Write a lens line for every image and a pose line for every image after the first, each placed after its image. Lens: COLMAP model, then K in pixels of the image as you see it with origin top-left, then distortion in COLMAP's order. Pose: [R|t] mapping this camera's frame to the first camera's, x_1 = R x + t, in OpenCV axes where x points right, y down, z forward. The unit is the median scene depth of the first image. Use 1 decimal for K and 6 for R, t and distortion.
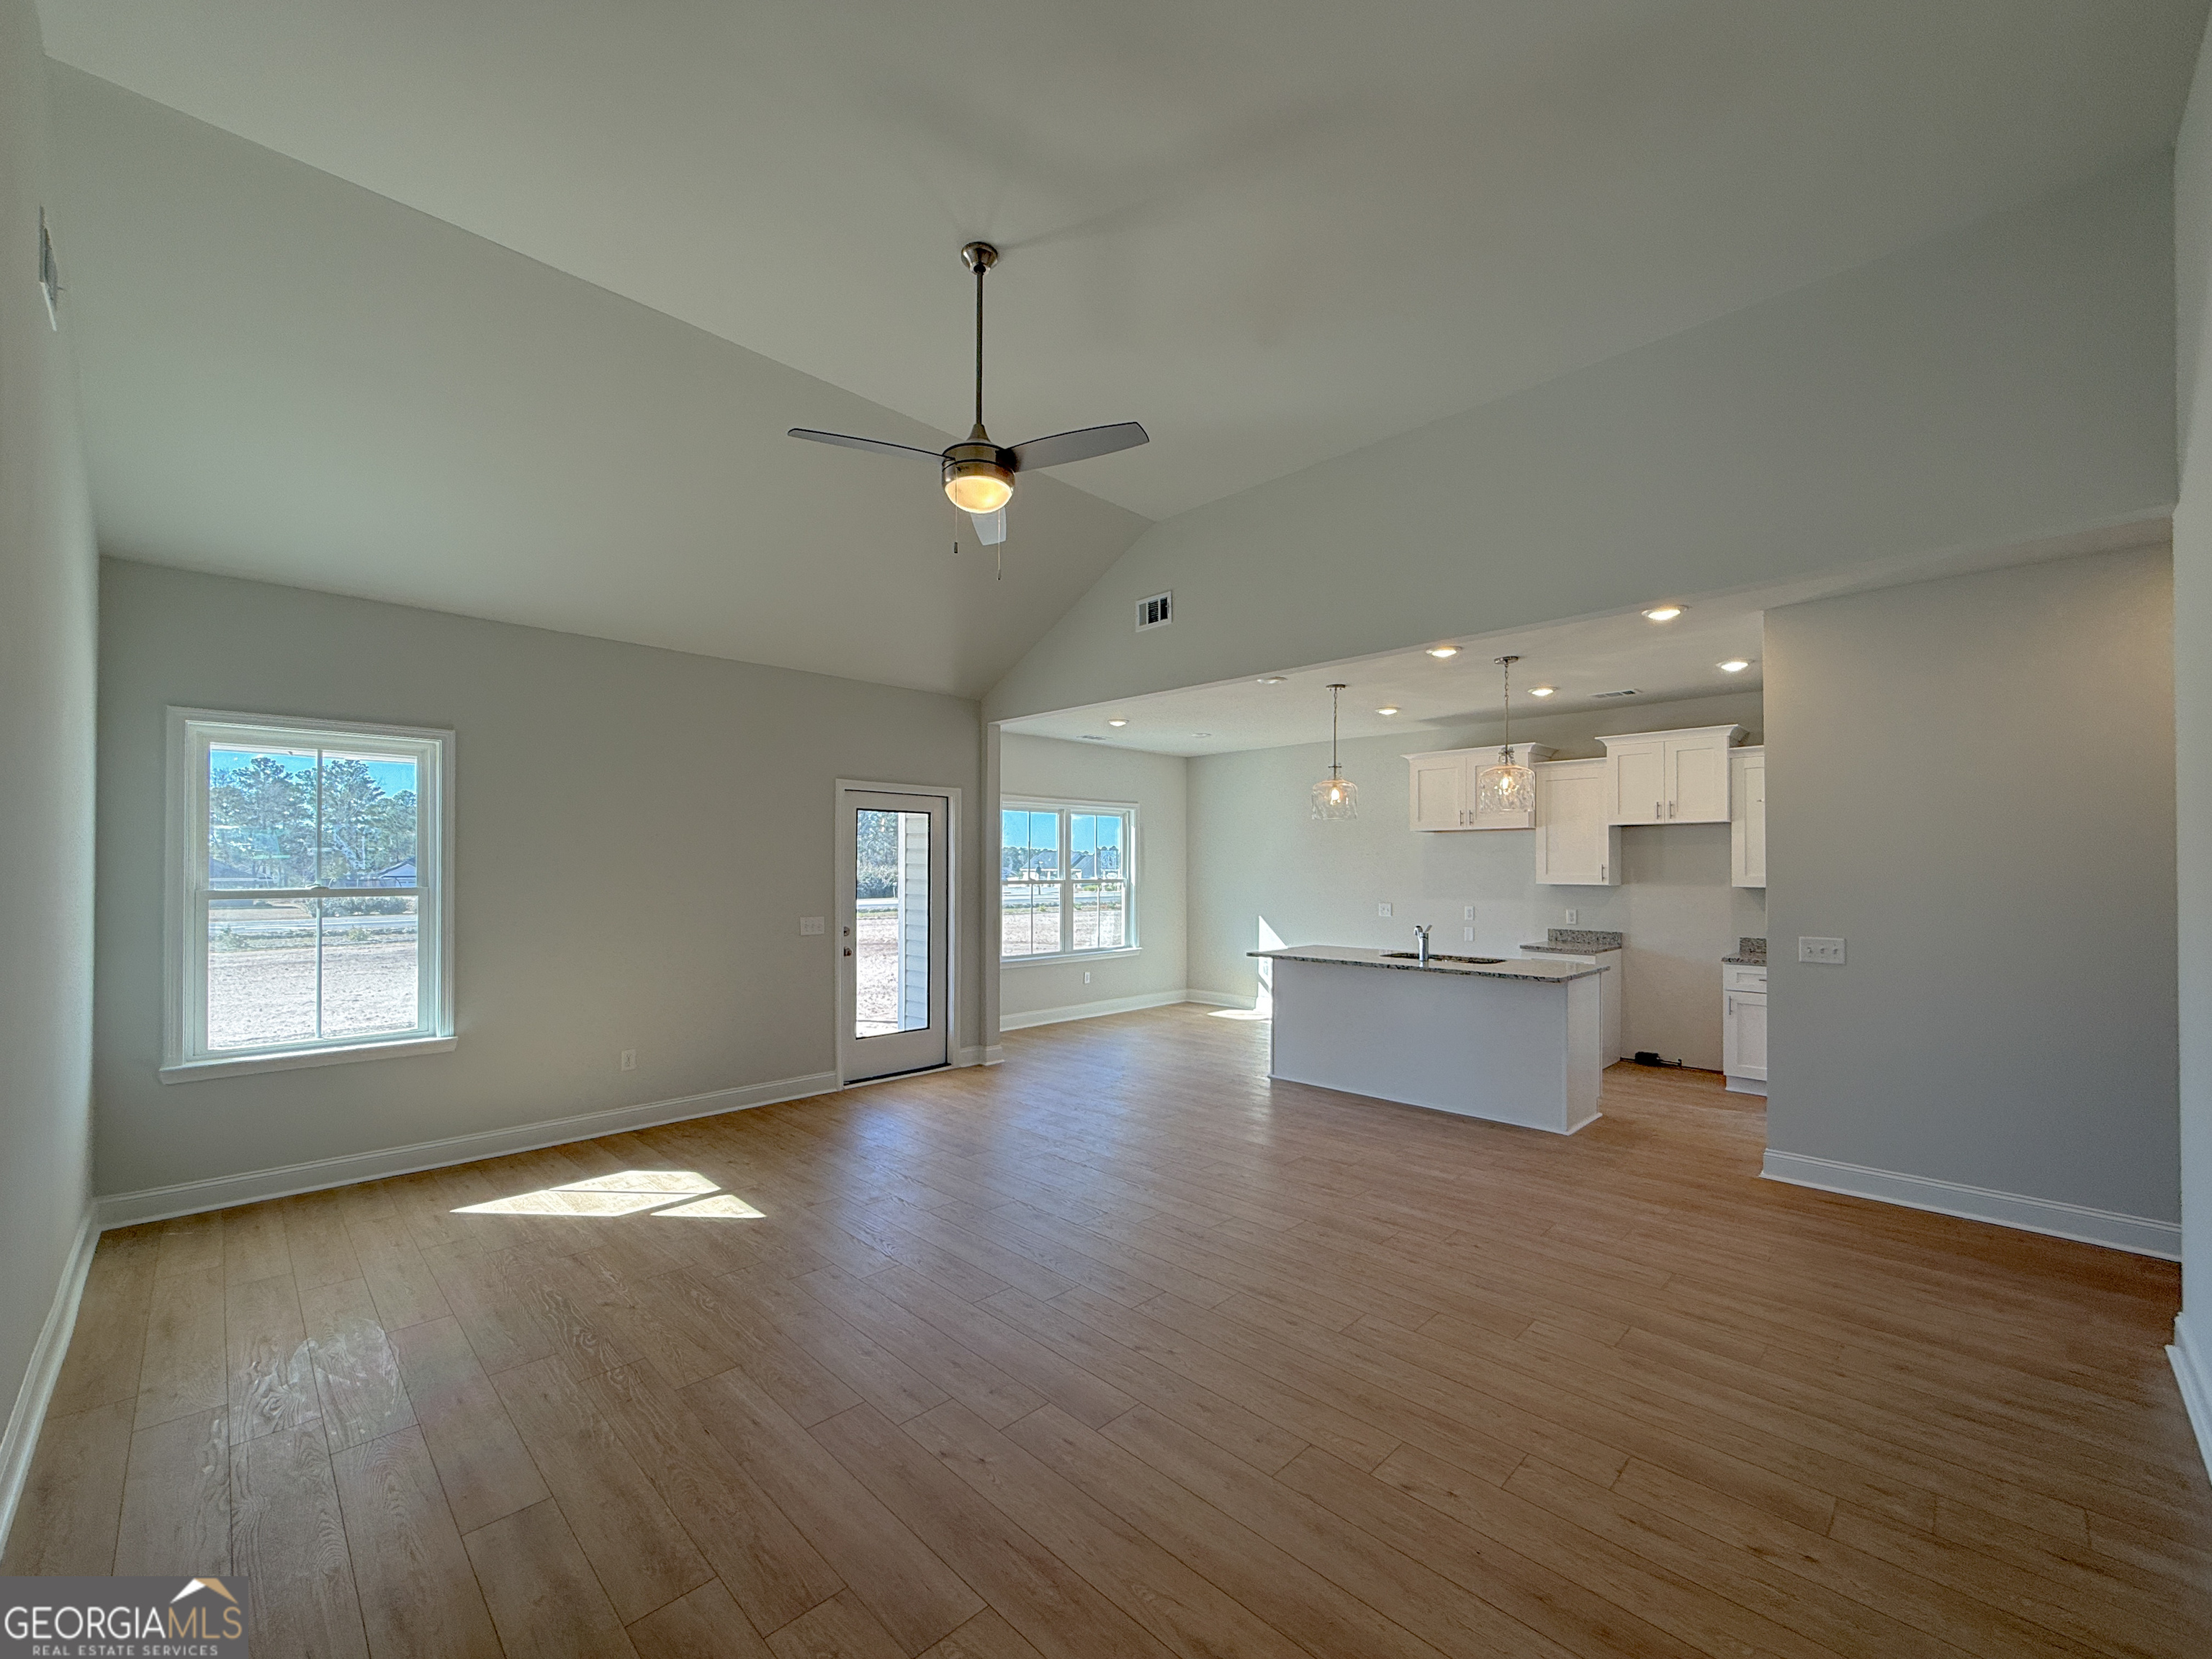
lens RADIAL K [[907.4, 0, 1104.1], [0, 907.4, 864.4], [0, 0, 1]] dist [-0.000634, -0.000118]
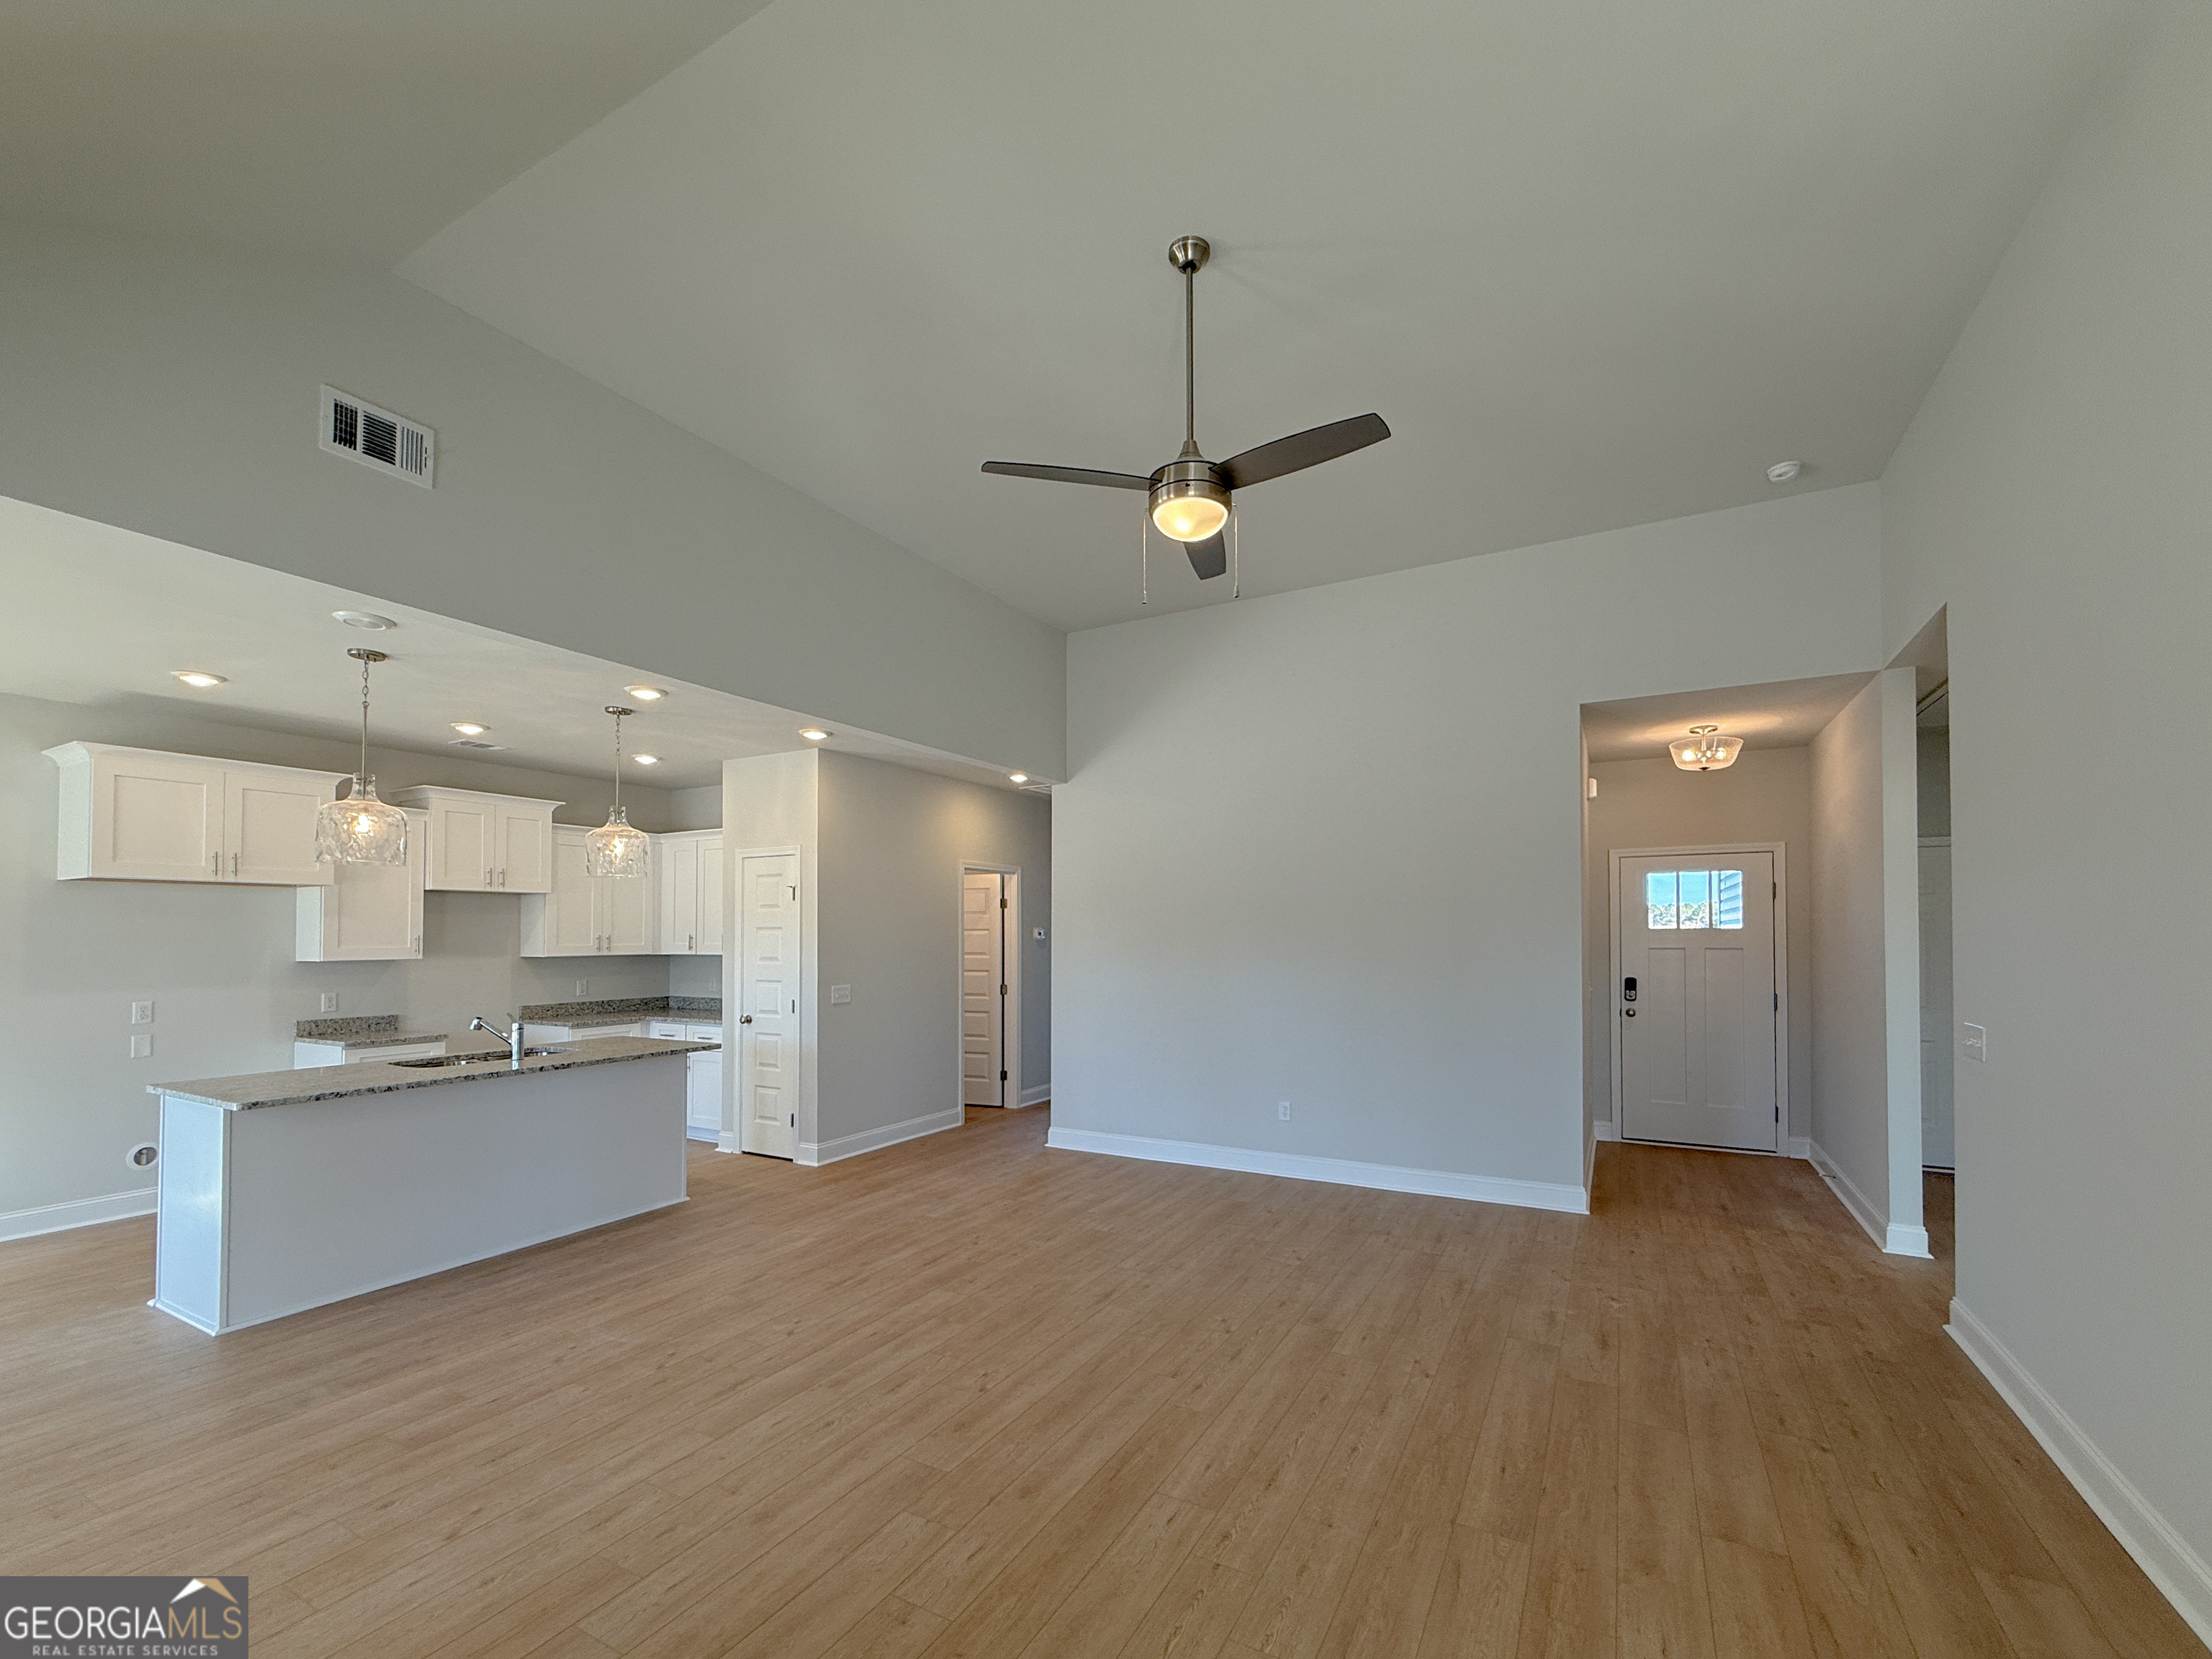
lens RADIAL K [[915.2, 0, 1113.0], [0, 915.2, 917.2], [0, 0, 1]] dist [0.000536, -0.000070]
pose [[-0.282240, 0.019514, 0.959145, -0.662000], [-0.000626, 0.999789, -0.020525, 0.001165], [-0.959344, -0.006394, -0.282169, 0.895439]]
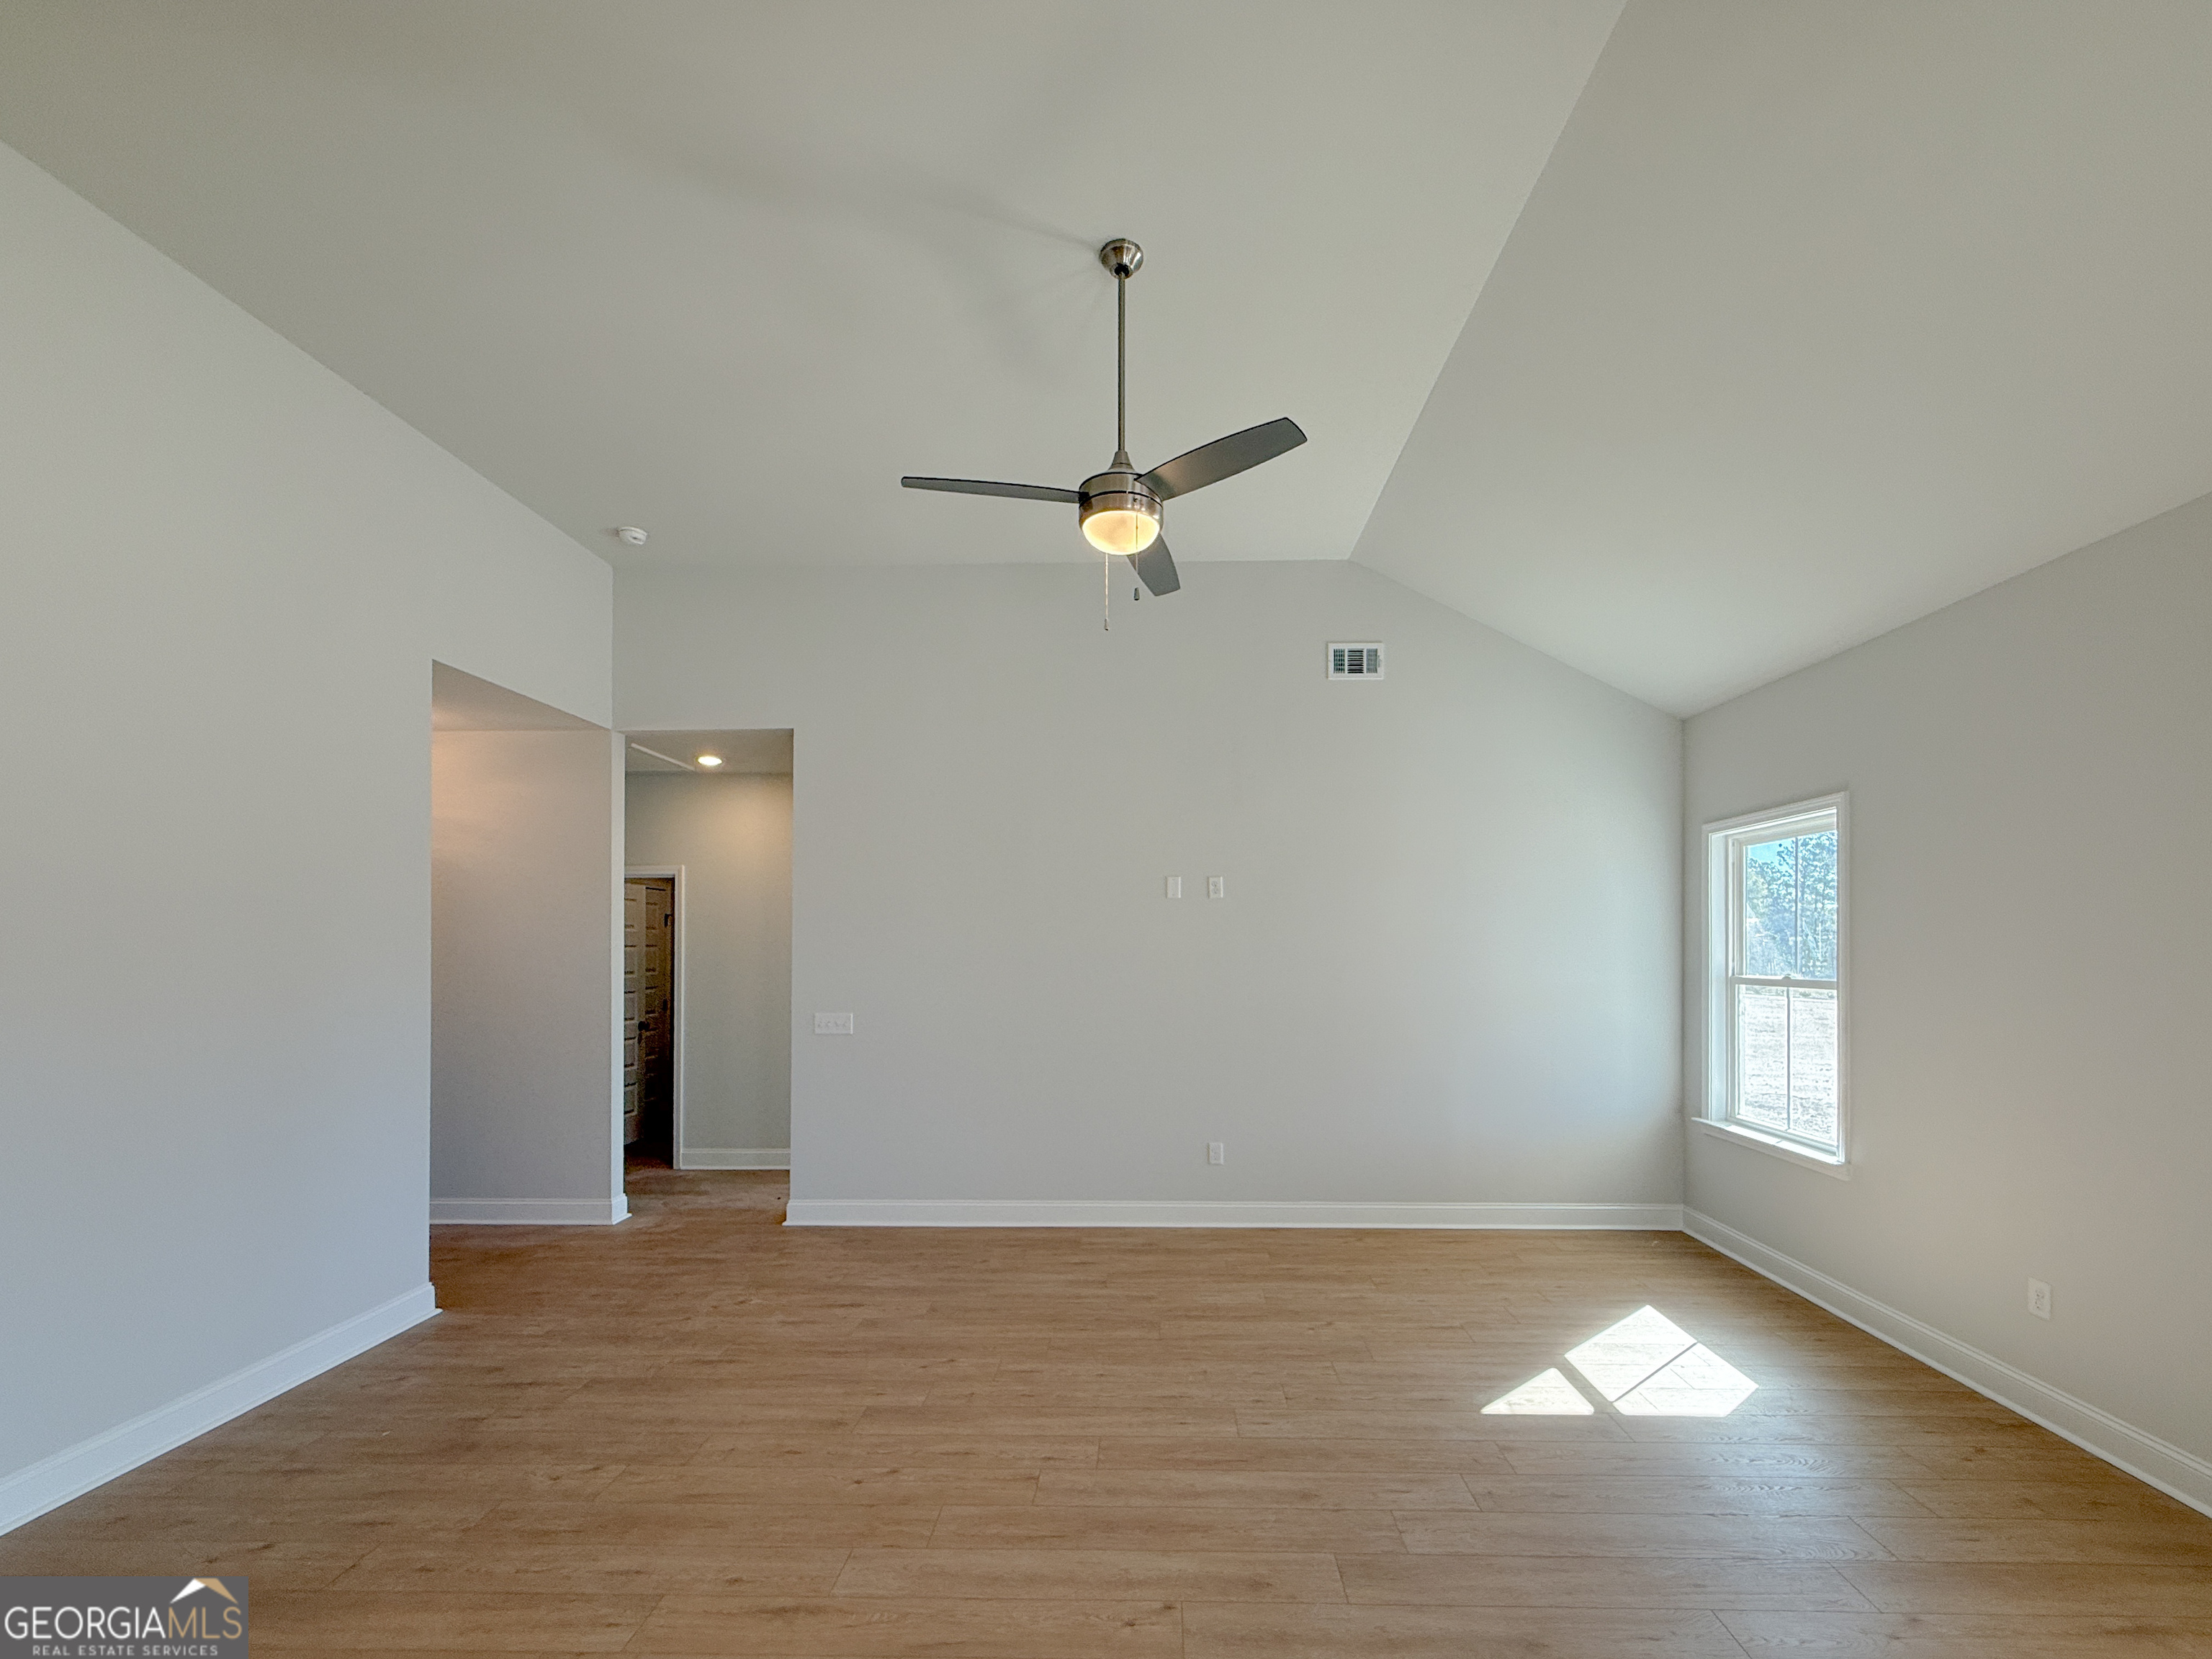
lens RADIAL K [[915.2, 0, 1148.2], [0, 915.2, 949.8], [0, 0, 1]] dist [0.001256, -0.000175]
pose [[-0.717384, 0.000413, -0.696678, 0.306243], [0.003504, 0.999989, -0.003016, -0.004401], [0.696669, -0.004605, -0.717378, 1.118506]]
